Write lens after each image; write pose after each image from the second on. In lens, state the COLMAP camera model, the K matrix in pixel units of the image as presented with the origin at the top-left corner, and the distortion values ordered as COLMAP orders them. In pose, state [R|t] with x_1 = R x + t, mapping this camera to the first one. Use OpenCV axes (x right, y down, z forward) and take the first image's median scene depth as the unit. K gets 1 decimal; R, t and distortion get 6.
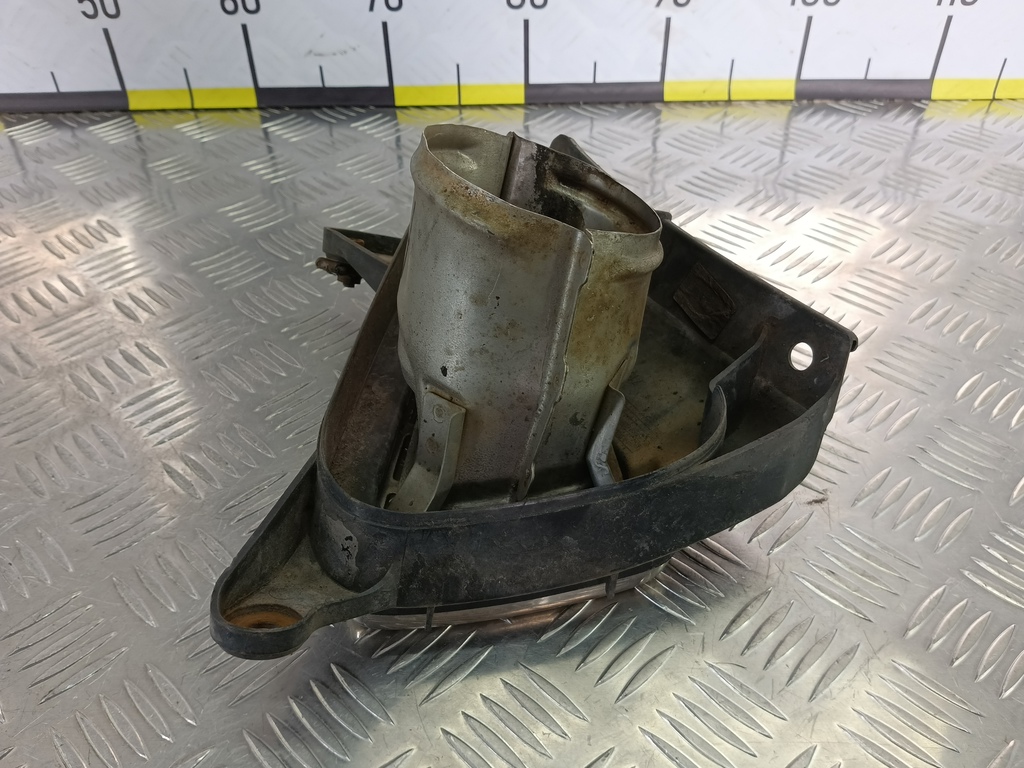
lens RADIAL K [[795.7, 0, 512.0], [0, 795.7, 384.0], [0, 0, 1]] dist [-0.072138, 0.003513]
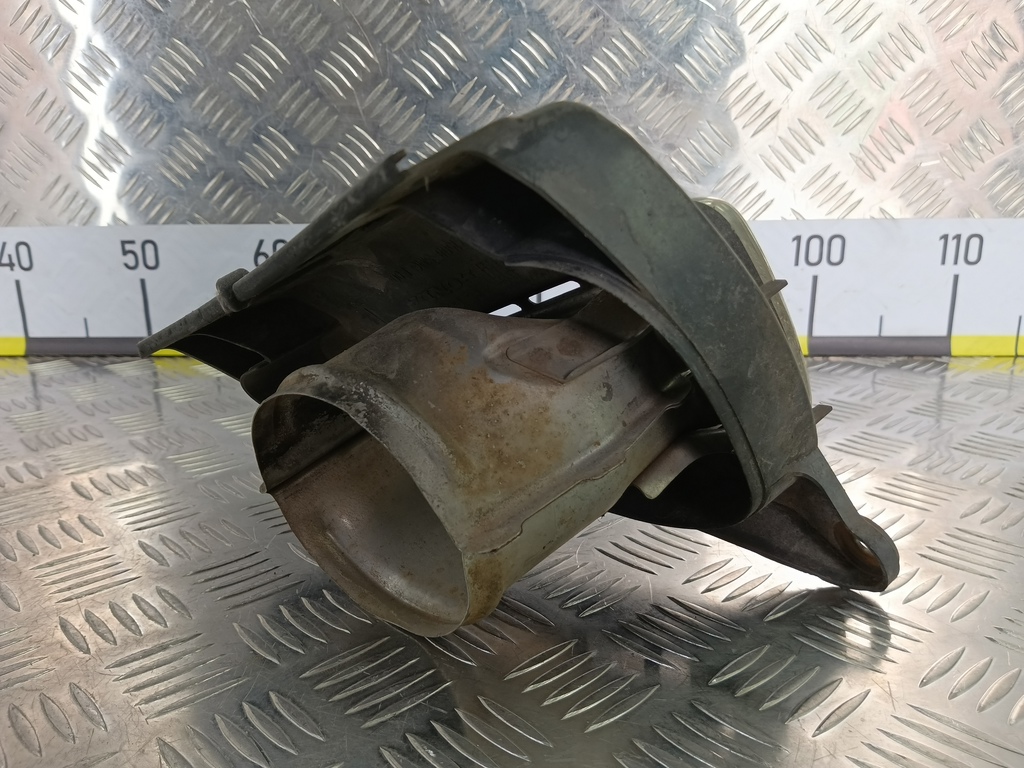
lens RADIAL K [[793.8, 0, 512.0], [0, 793.8, 384.0], [0, 0, 1]] dist [0.011663, -0.107916]
pose [[0.998711, 0.013061, -0.049055, 0.036390], [-0.032304, 0.908950, -0.415652, 0.108540], [0.039160, 0.416701, 0.908200, 0.087710]]
